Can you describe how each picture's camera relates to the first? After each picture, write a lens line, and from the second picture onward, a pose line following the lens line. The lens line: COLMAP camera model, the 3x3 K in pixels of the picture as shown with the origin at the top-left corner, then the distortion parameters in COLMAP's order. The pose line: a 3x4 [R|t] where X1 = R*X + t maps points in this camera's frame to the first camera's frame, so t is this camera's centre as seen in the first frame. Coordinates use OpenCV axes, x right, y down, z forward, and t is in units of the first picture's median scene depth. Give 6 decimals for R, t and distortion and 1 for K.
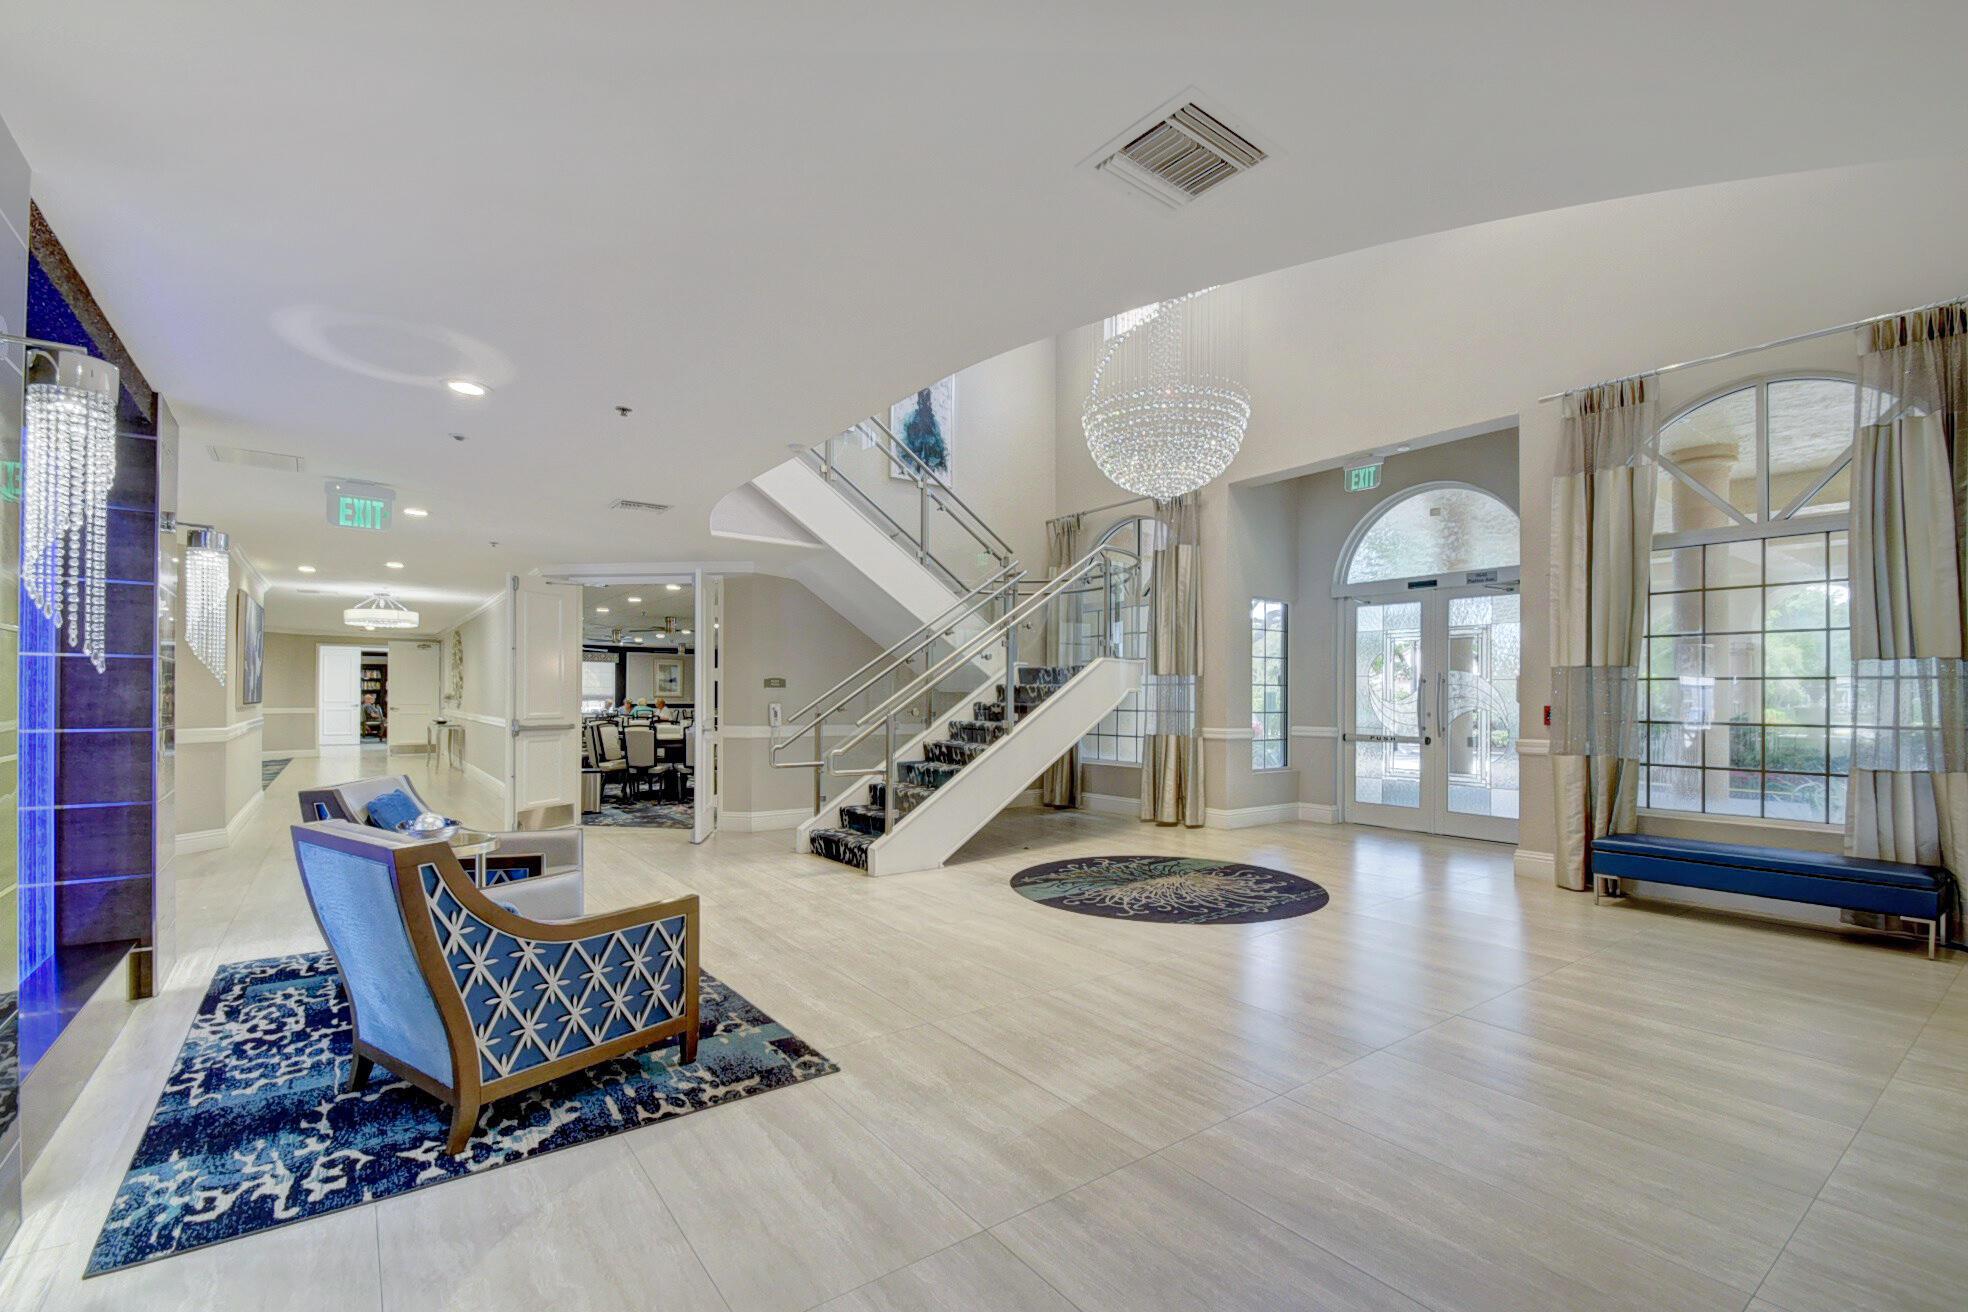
lens RADIAL K [[873.7, 0, 971.8], [0, 873.7, 699.1], [0, 0, 1]] dist [-0.001598, -0.000386]
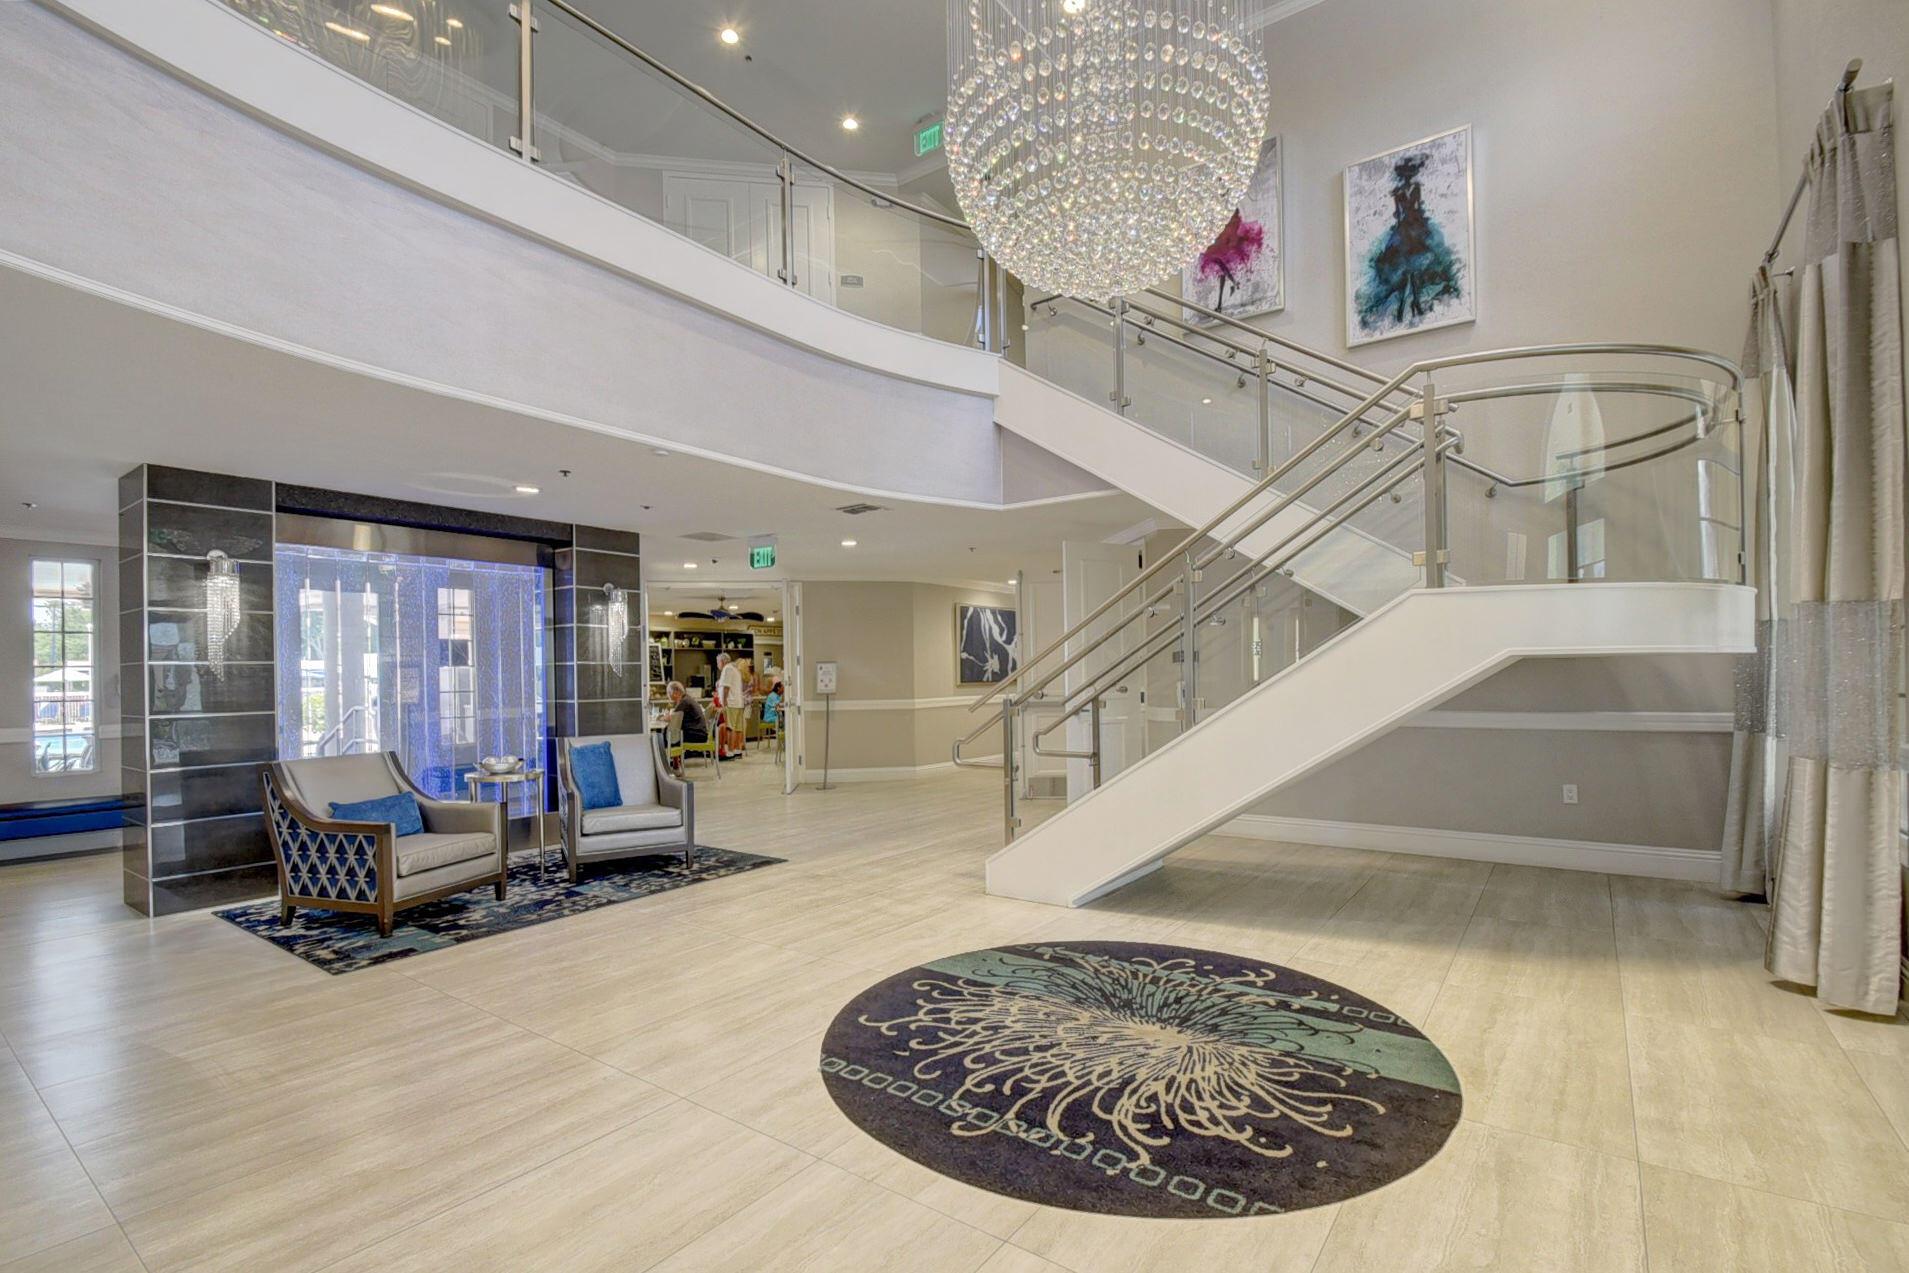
lens RADIAL K [[847.5, 0, 942.6], [0, 847.5, 678.3], [0, 0, 1]] dist [-0.001598, -0.000386]
pose [[0.304381, -0.007925, -0.952517, 1.284018], [0.015389, 0.999876, -0.003402, 0.004487], [0.952426, -0.013623, 0.304465, 1.443819]]
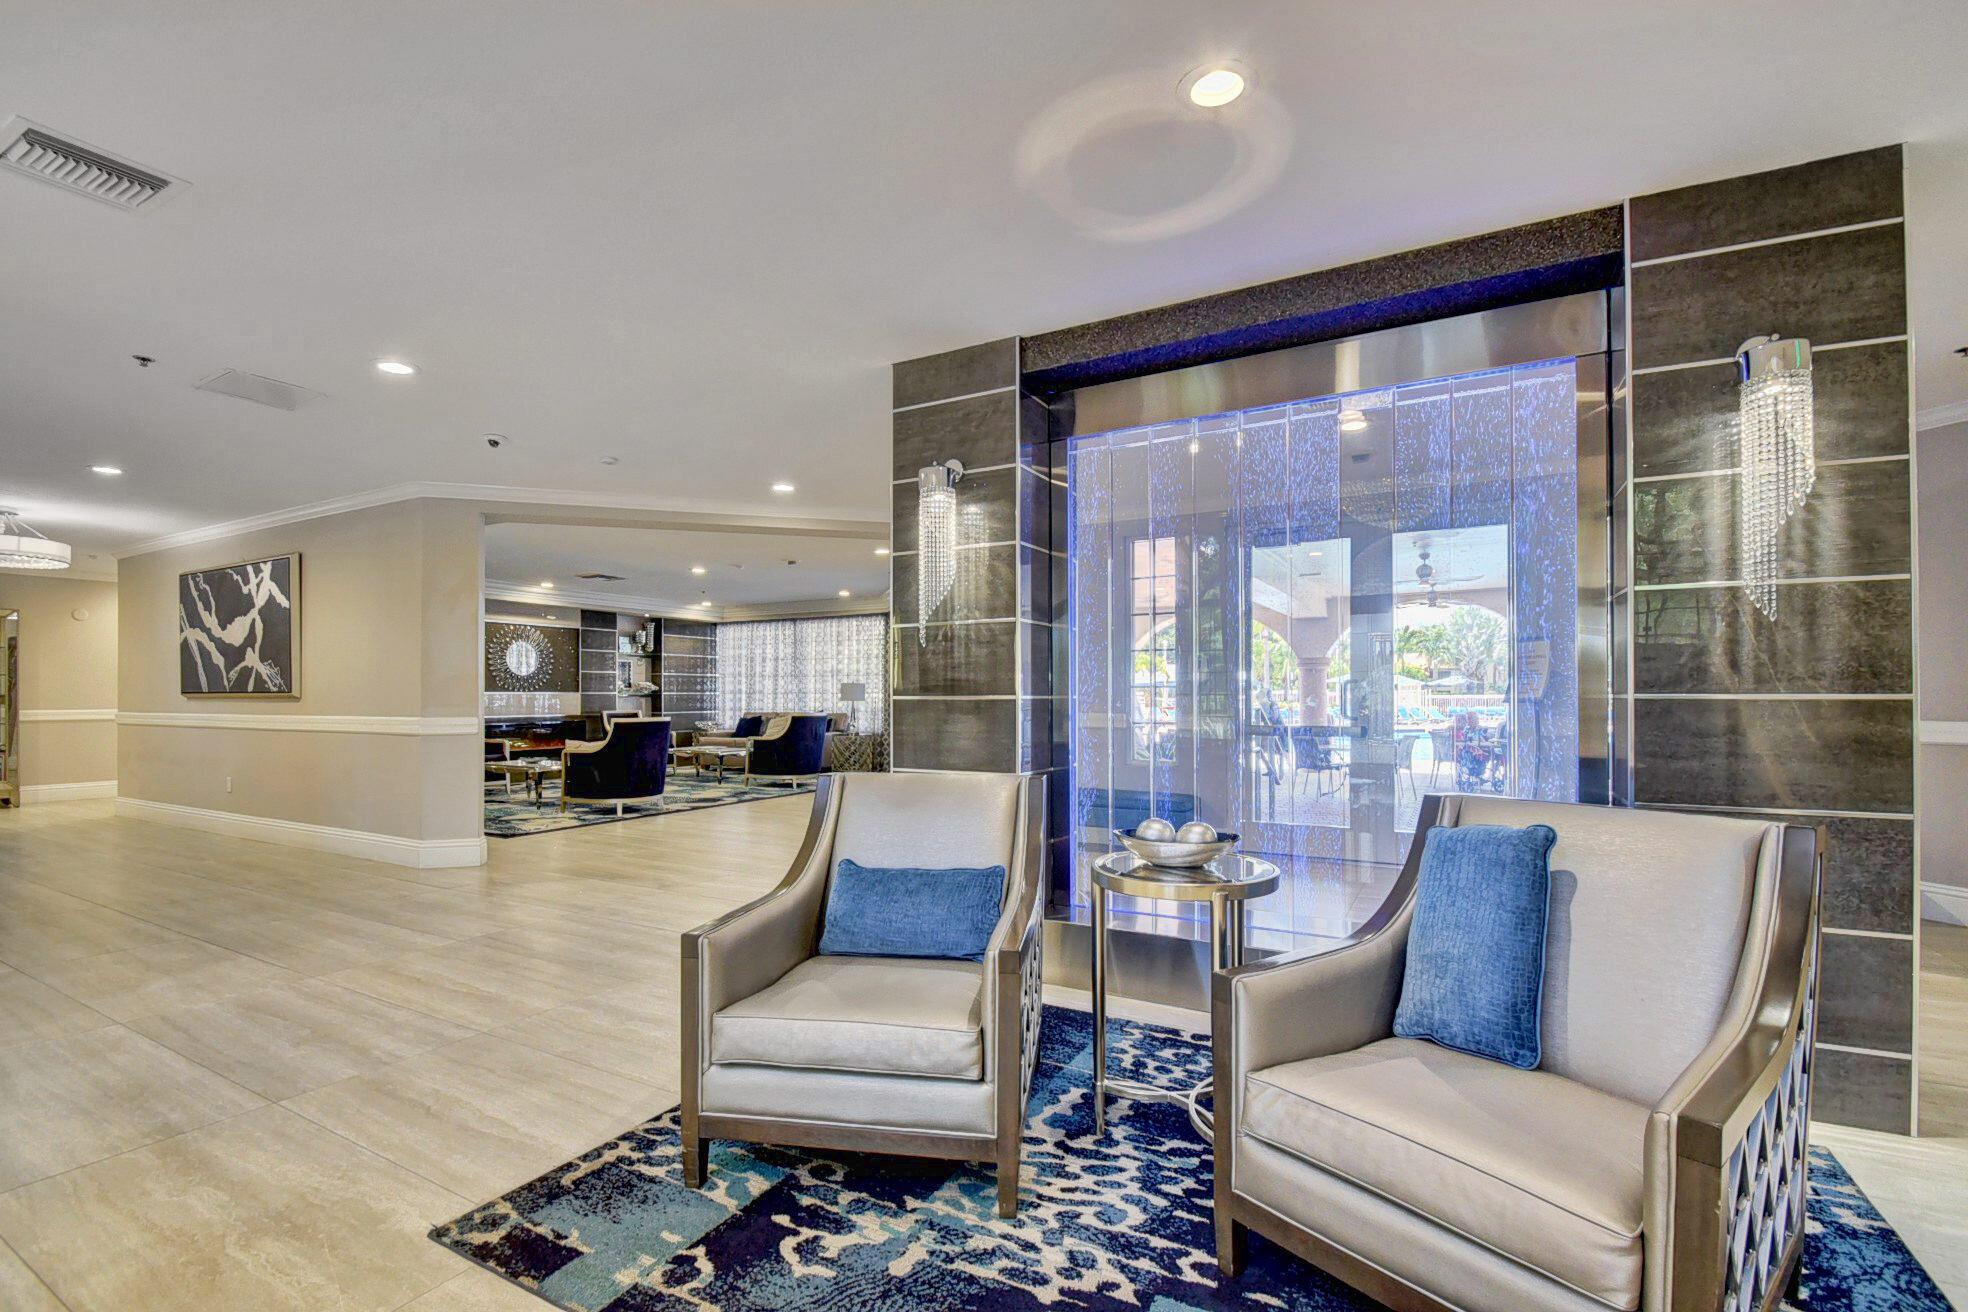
lens RADIAL K [[866.8, 0, 986.9], [0, 866.8, 690.7], [0, 0, 1]] dist [0.000944, -0.010647]
pose [[-0.903891, -0.002996, -0.427753, -0.239782], [-0.001632, 0.999992, -0.003556, 0.041901], [0.427760, -0.002516, -0.903889, 1.675442]]
